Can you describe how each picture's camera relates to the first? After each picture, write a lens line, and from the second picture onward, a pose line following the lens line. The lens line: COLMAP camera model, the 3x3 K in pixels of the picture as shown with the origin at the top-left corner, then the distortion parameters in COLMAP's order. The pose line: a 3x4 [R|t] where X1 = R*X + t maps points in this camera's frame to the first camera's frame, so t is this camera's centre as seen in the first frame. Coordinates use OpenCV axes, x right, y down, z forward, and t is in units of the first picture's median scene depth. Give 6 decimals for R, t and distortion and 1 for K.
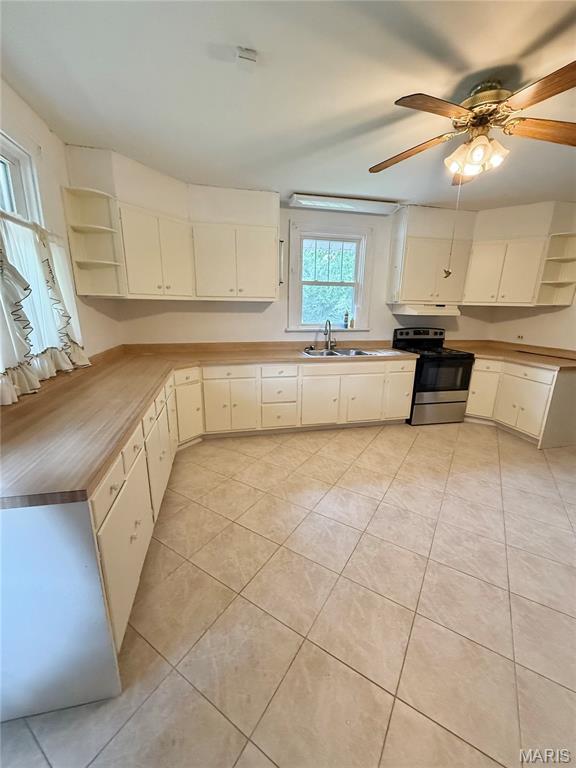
lens RADIAL K [[306.4, 0, 288.4], [0, 306.4, 382.8], [0, 0, 1]] dist [0.000694, -0.000082]
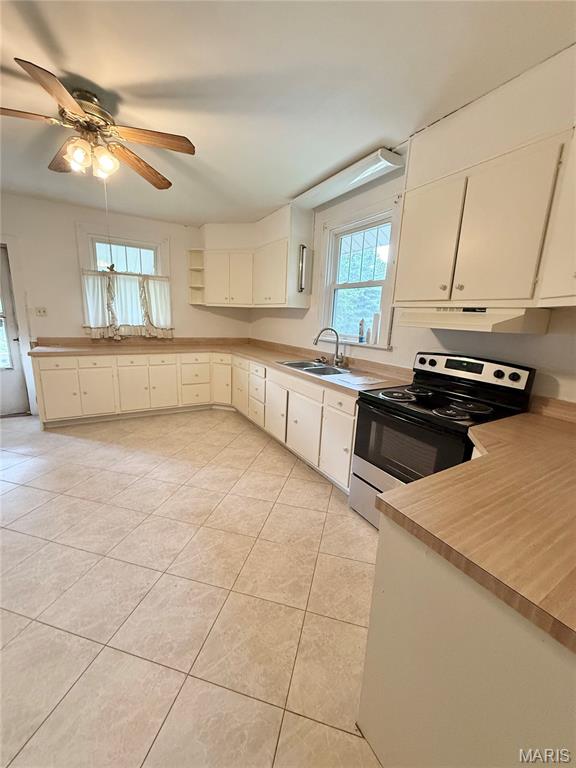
lens RADIAL K [[306.4, 0, 287.3], [0, 306.4, 380.5], [0, 0, 1]] dist [0.000694, -0.000082]
pose [[0.303539, 0.194779, -0.932698, 0.902152], [-0.268107, 0.956791, 0.112558, -0.135099], [0.914321, 0.215897, 0.342645, 0.646810]]
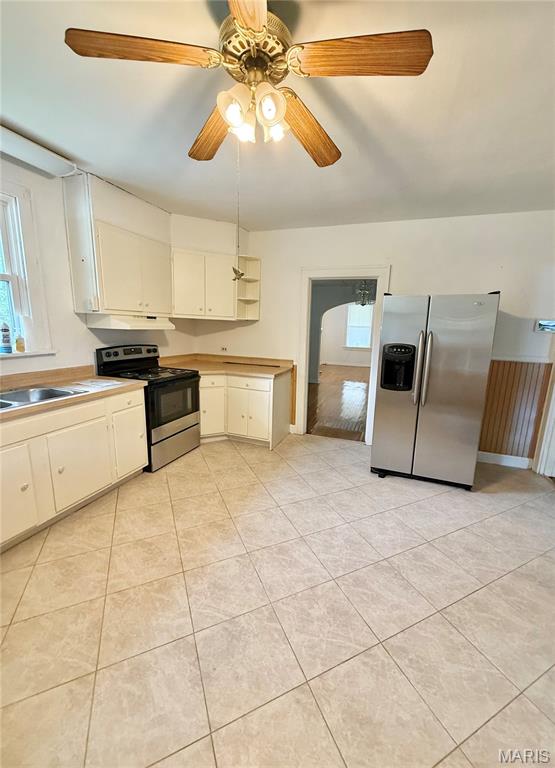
lens RADIAL K [[304.9, 0, 288.1], [0, 304.9, 383.7], [0, 0, 1]] dist [-0.001912, 0.000183]
pose [[0.532868, -0.157582, 0.831396, -0.016624], [0.182285, 0.980817, 0.069072, -0.071674], [-0.826332, 0.114745, 0.551371, 0.282453]]
